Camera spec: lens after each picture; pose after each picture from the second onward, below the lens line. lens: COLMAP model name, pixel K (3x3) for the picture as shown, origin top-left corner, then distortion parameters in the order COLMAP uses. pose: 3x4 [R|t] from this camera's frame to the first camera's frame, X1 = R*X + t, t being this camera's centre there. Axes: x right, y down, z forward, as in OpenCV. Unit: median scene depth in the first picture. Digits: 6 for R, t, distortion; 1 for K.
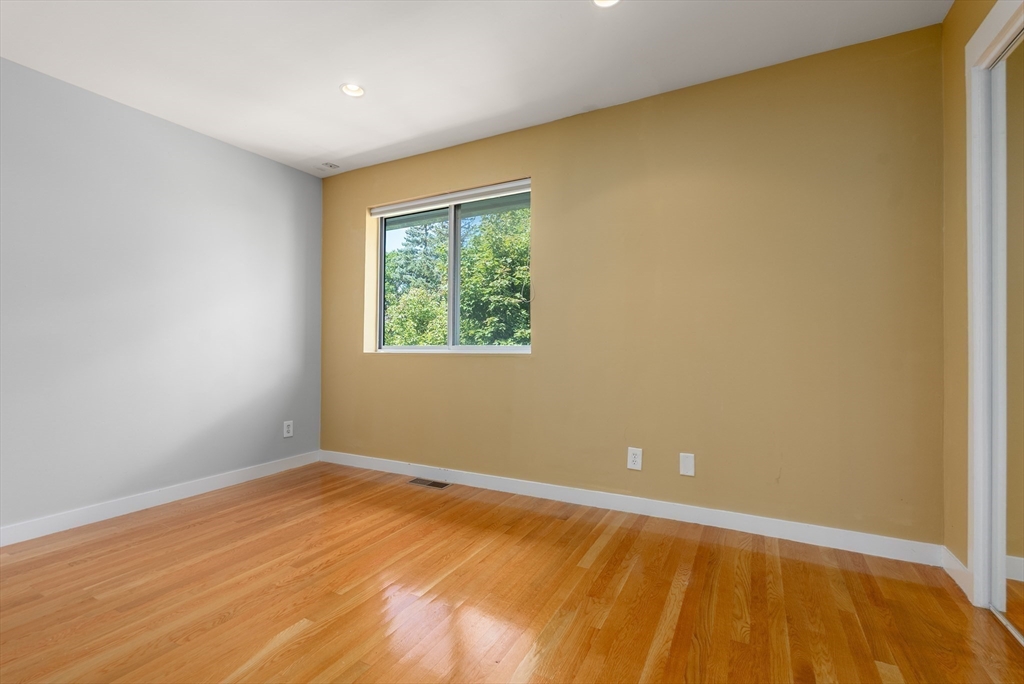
lens RADIAL K [[460.4, 0, 508.9], [0, 460.4, 335.2], [0, 0, 1]] dist [-0.000651, 0.000341]
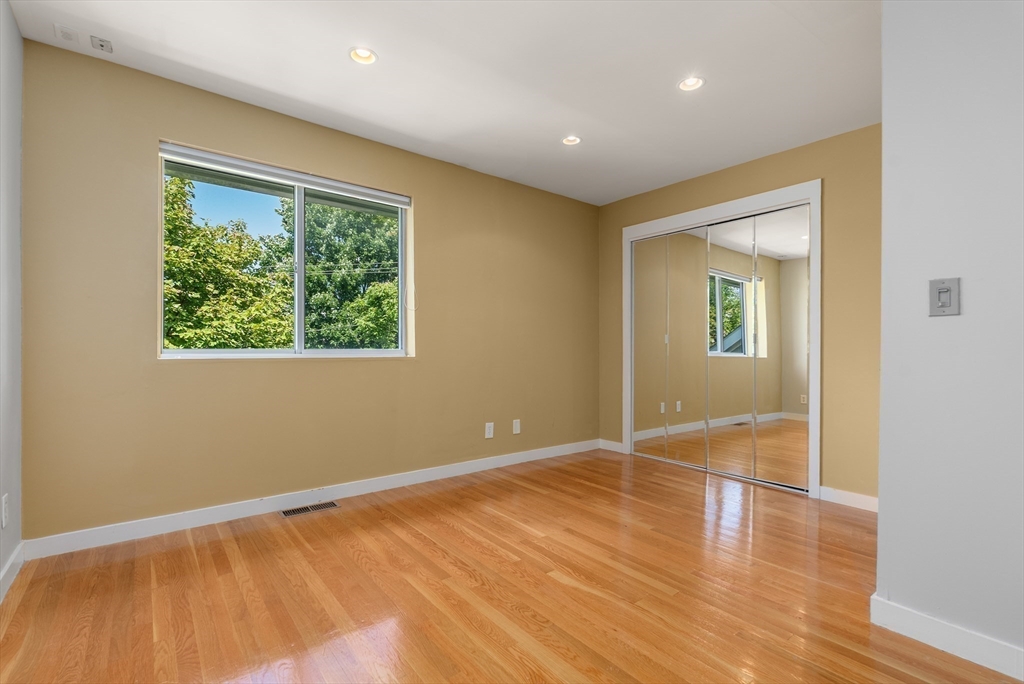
lens RADIAL K [[460.4, 0, 508.9], [0, 460.4, 335.2], [0, 0, 1]] dist [-0.000651, 0.000341]
pose [[0.400713, 0.032952, 0.915611, -1.059118], [-0.024400, 0.999382, -0.025288, 0.006594], [-0.915879, -0.012208, 0.401269, 0.392040]]
